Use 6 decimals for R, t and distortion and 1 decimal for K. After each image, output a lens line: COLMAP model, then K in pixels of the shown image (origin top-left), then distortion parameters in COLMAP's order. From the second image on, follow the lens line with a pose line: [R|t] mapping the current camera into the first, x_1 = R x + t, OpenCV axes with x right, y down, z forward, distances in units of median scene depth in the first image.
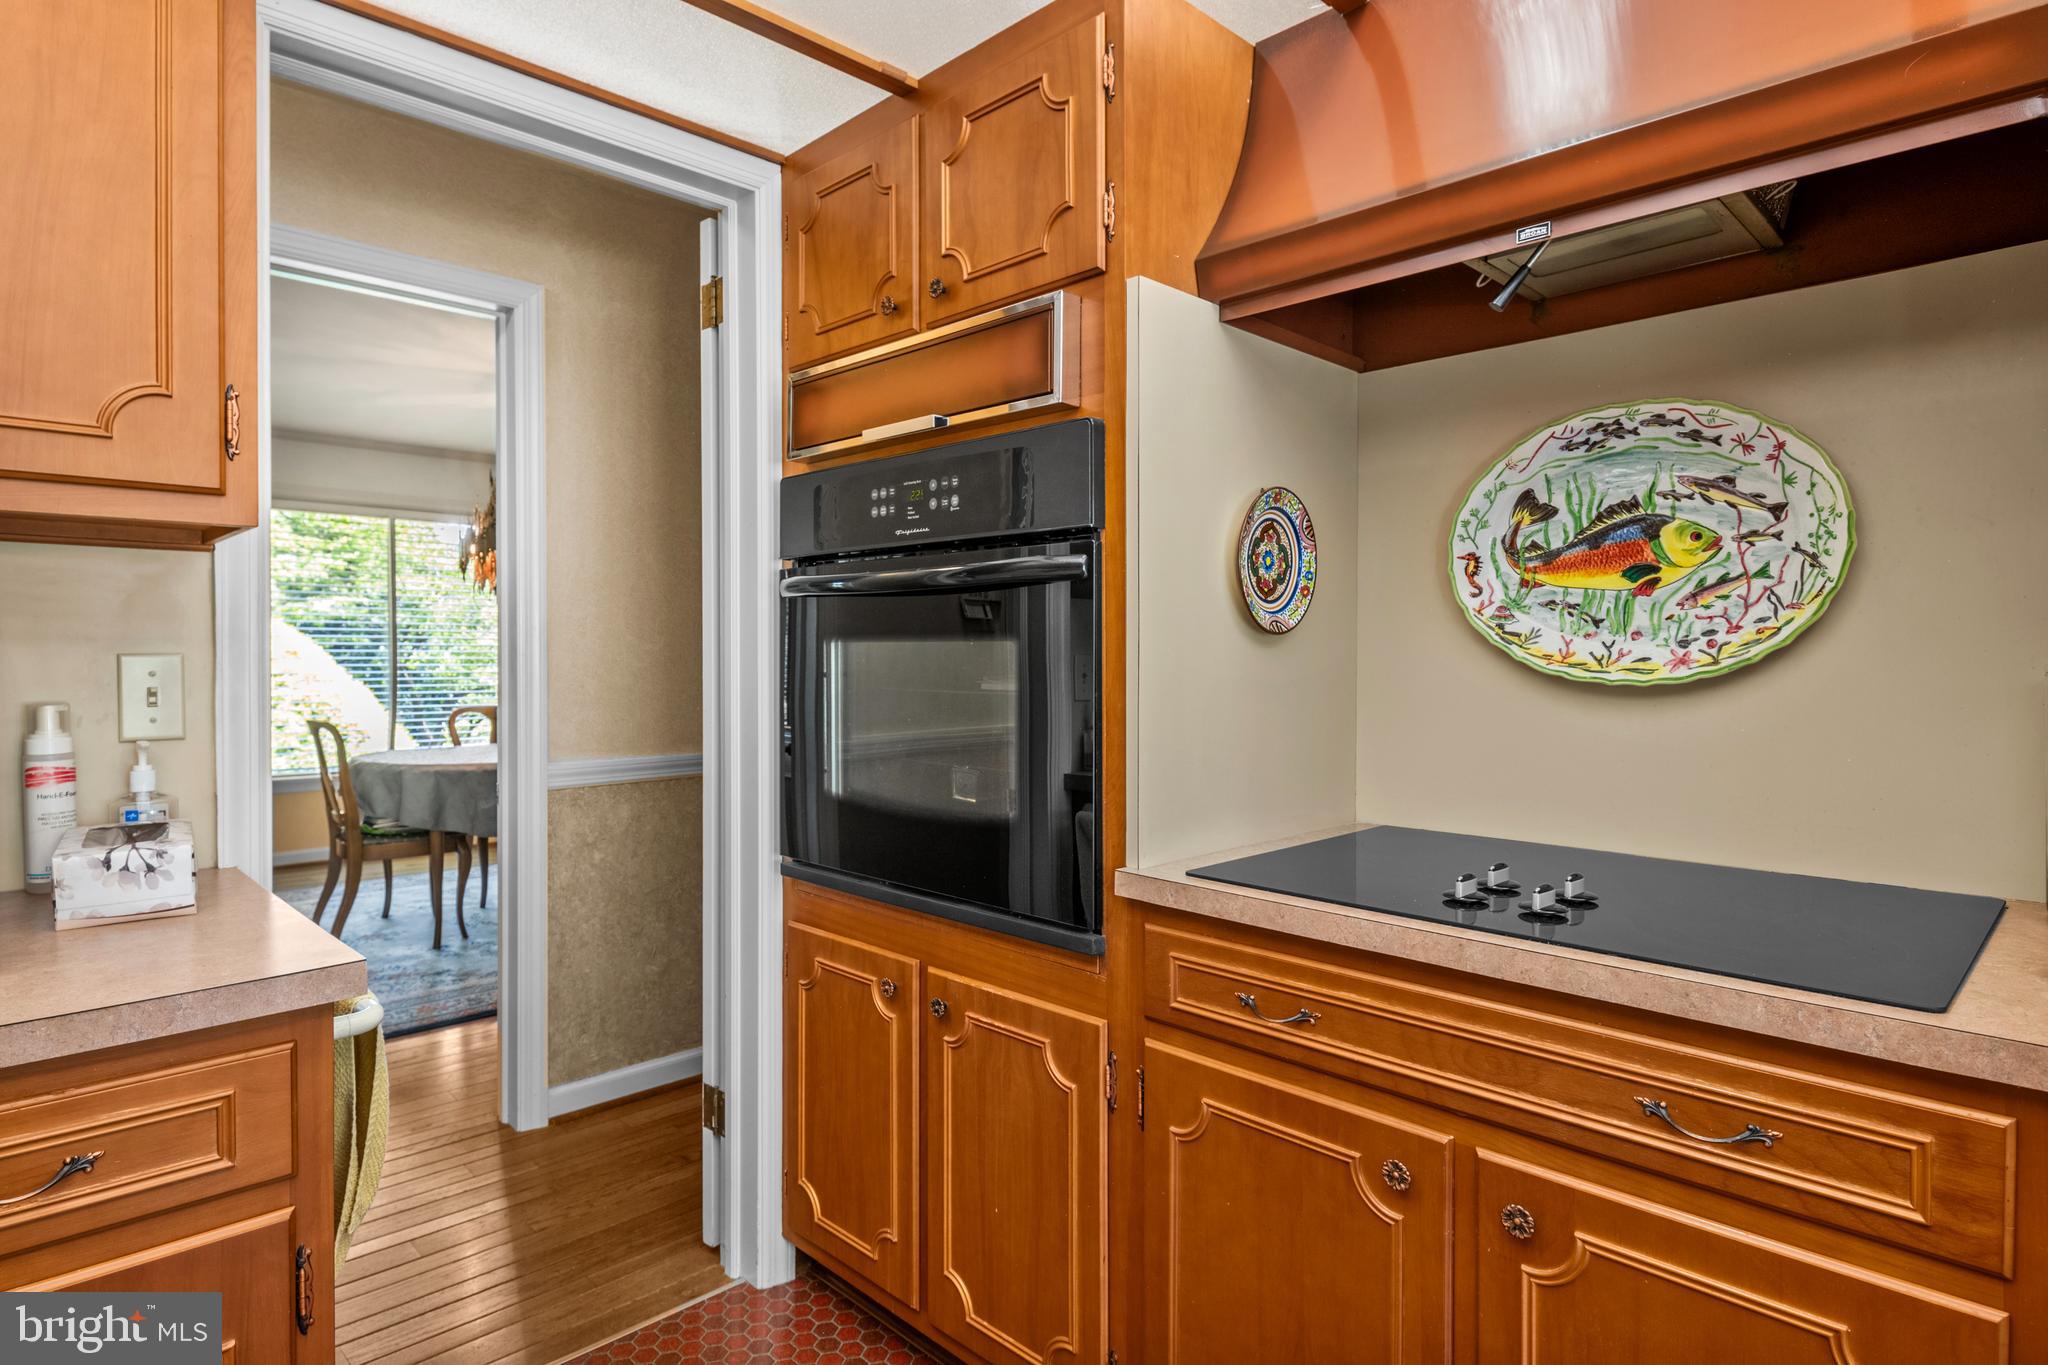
lens RADIAL K [[1123.9, 0, 1024.1], [0, 1123.9, 661.5], [0, 0, 1]] dist [-0.002445, -0.000802]
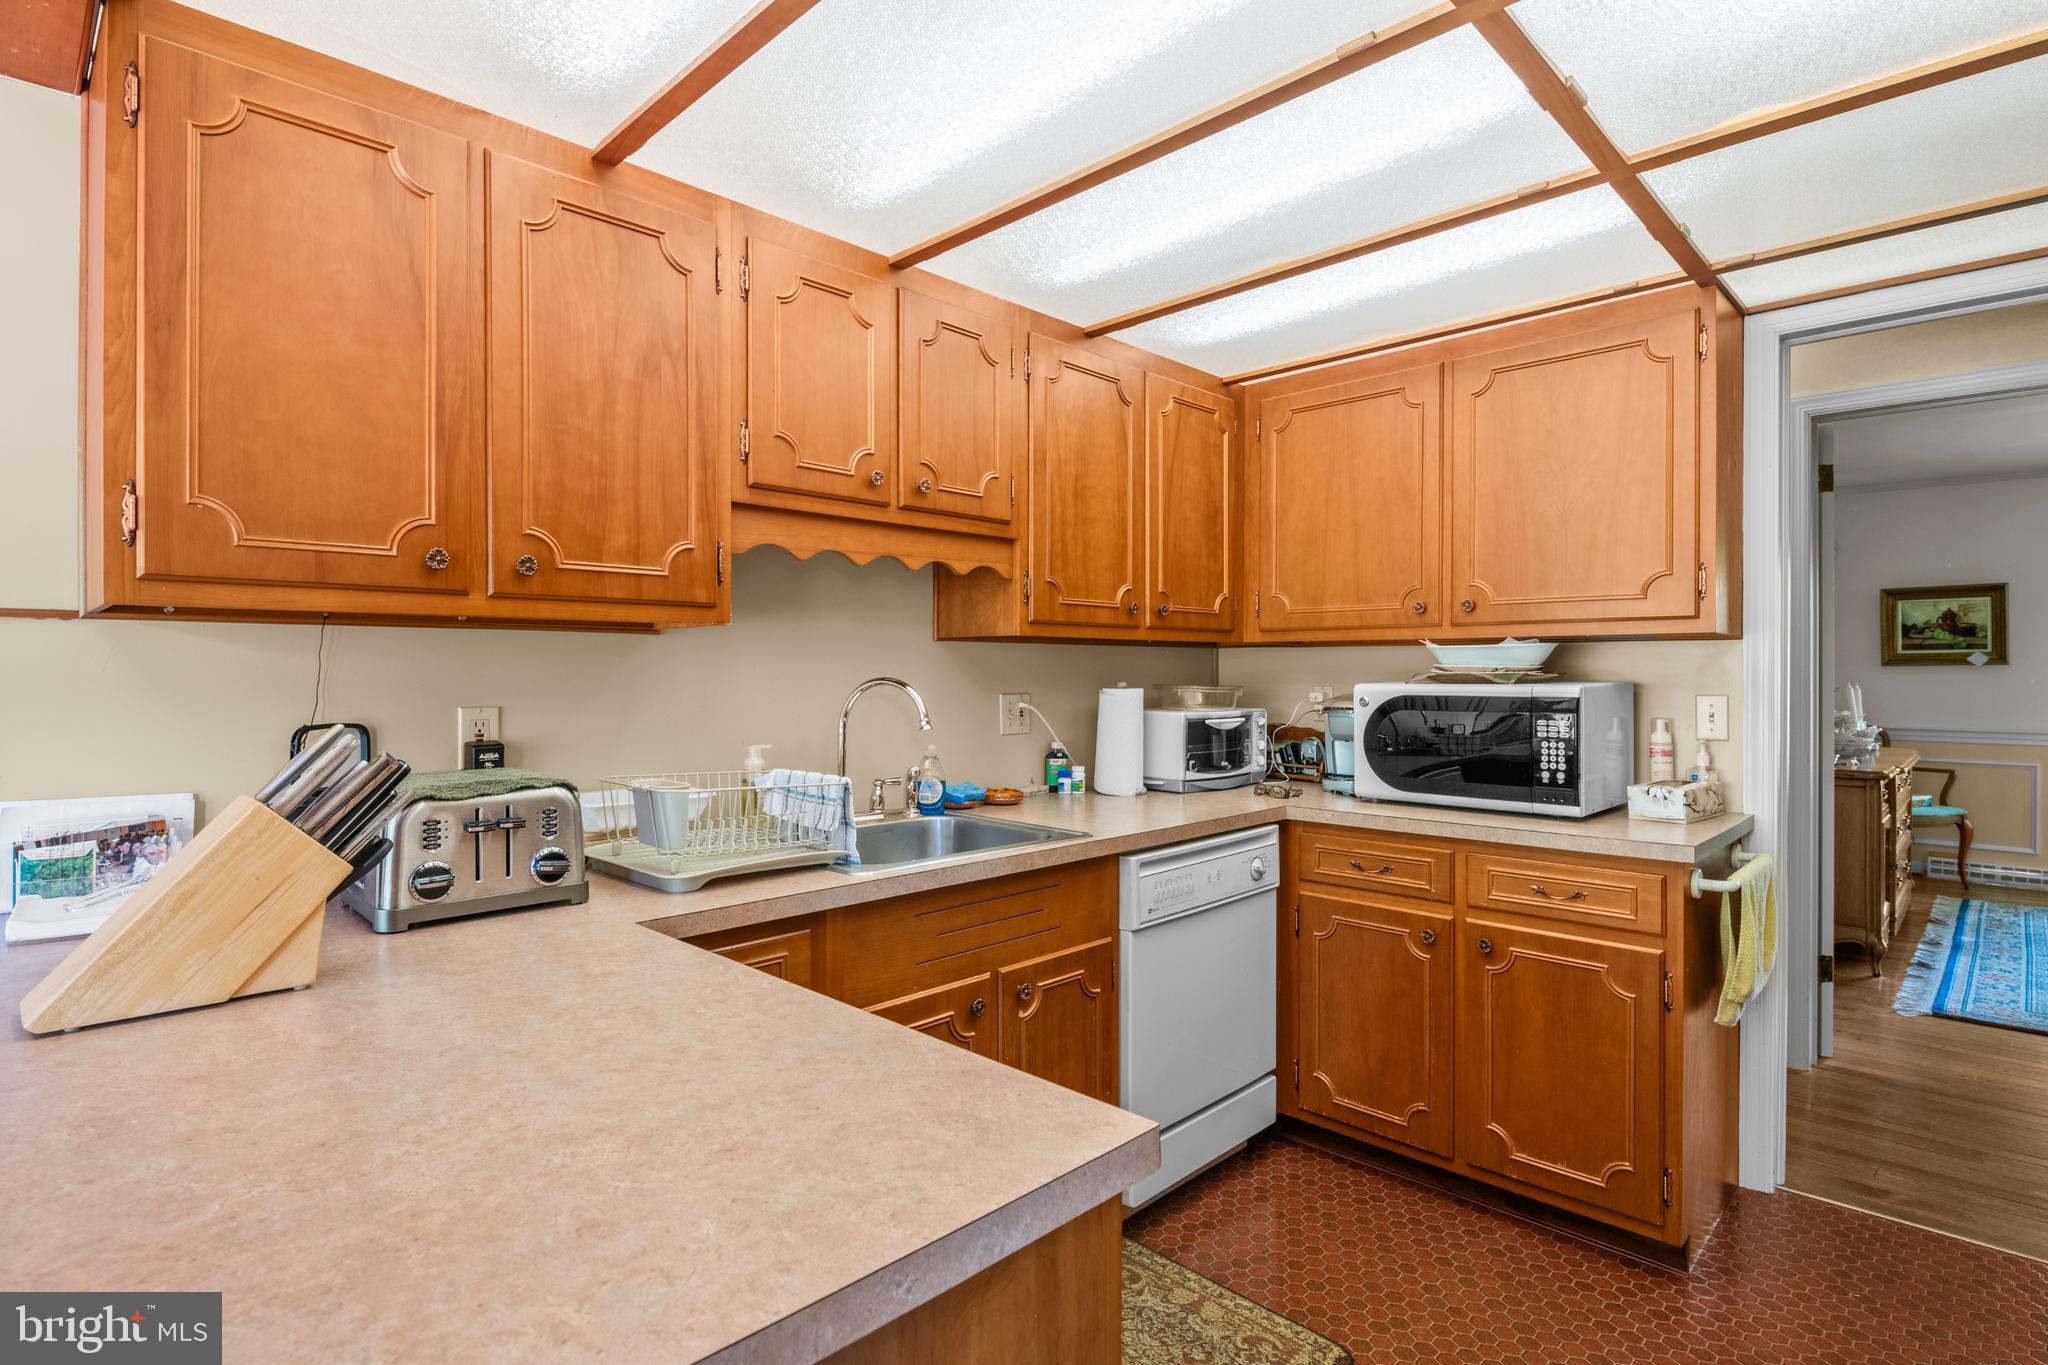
lens RADIAL K [[1030.7, 0, 1023.7], [0, 1030.7, 680.9], [0, 0, 1]] dist [-0.000923, -0.000016]
pose [[0.018459, -0.000960, -0.999829, 1.112833], [-0.002809, 0.999996, -0.001012, -0.029511], [0.999826, 0.002828, 0.018456, -0.240916]]
